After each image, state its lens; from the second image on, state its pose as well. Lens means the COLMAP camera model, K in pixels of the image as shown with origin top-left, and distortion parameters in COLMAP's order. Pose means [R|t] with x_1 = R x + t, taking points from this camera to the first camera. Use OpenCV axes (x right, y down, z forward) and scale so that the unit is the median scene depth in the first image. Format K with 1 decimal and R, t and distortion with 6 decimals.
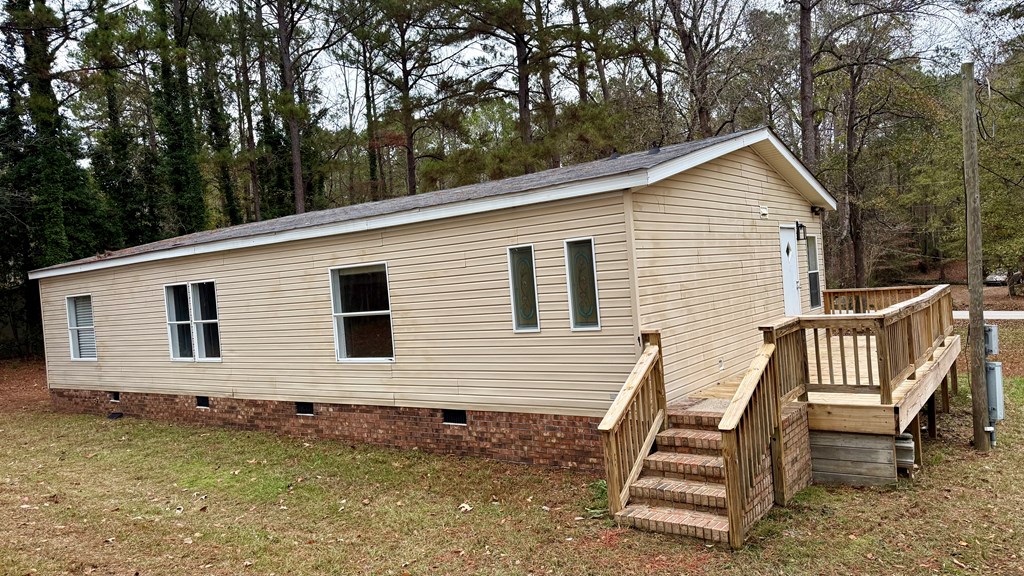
lens RADIAL K [[733.6, 0, 512.0], [0, 733.6, 288.0], [0, 0, 1]] dist [0.052378, -0.008126]
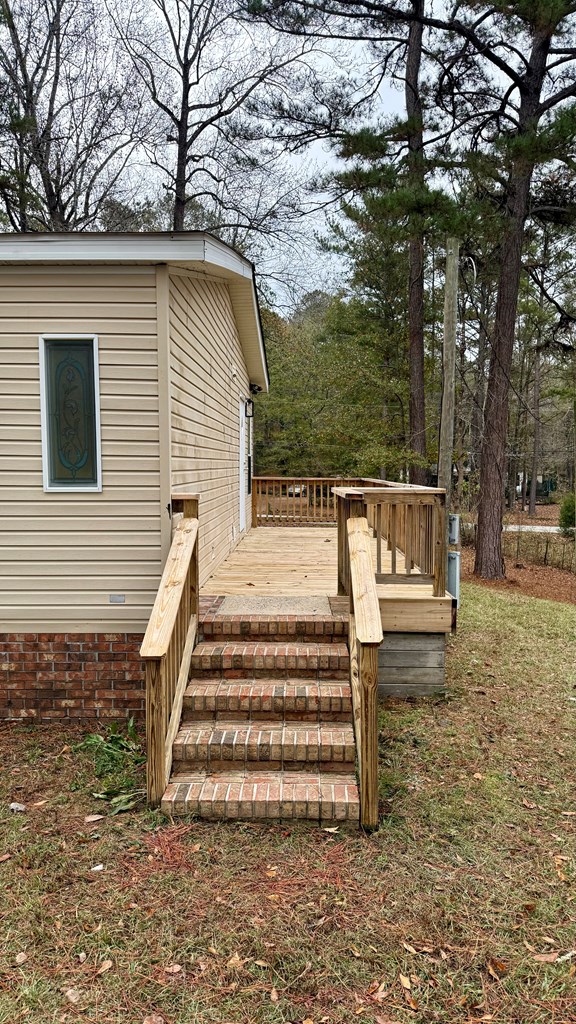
lens RADIAL K [[719.7, 0, 288.0], [0, 719.7, 512.0], [0, 0, 1]] dist [0.199438, -0.368938]
pose [[0.817421, 0.040874, 0.574588, -0.105225], [-0.056185, 0.998381, 0.008910, 0.061888], [-0.573293, -0.039566, 0.818394, 0.419602]]
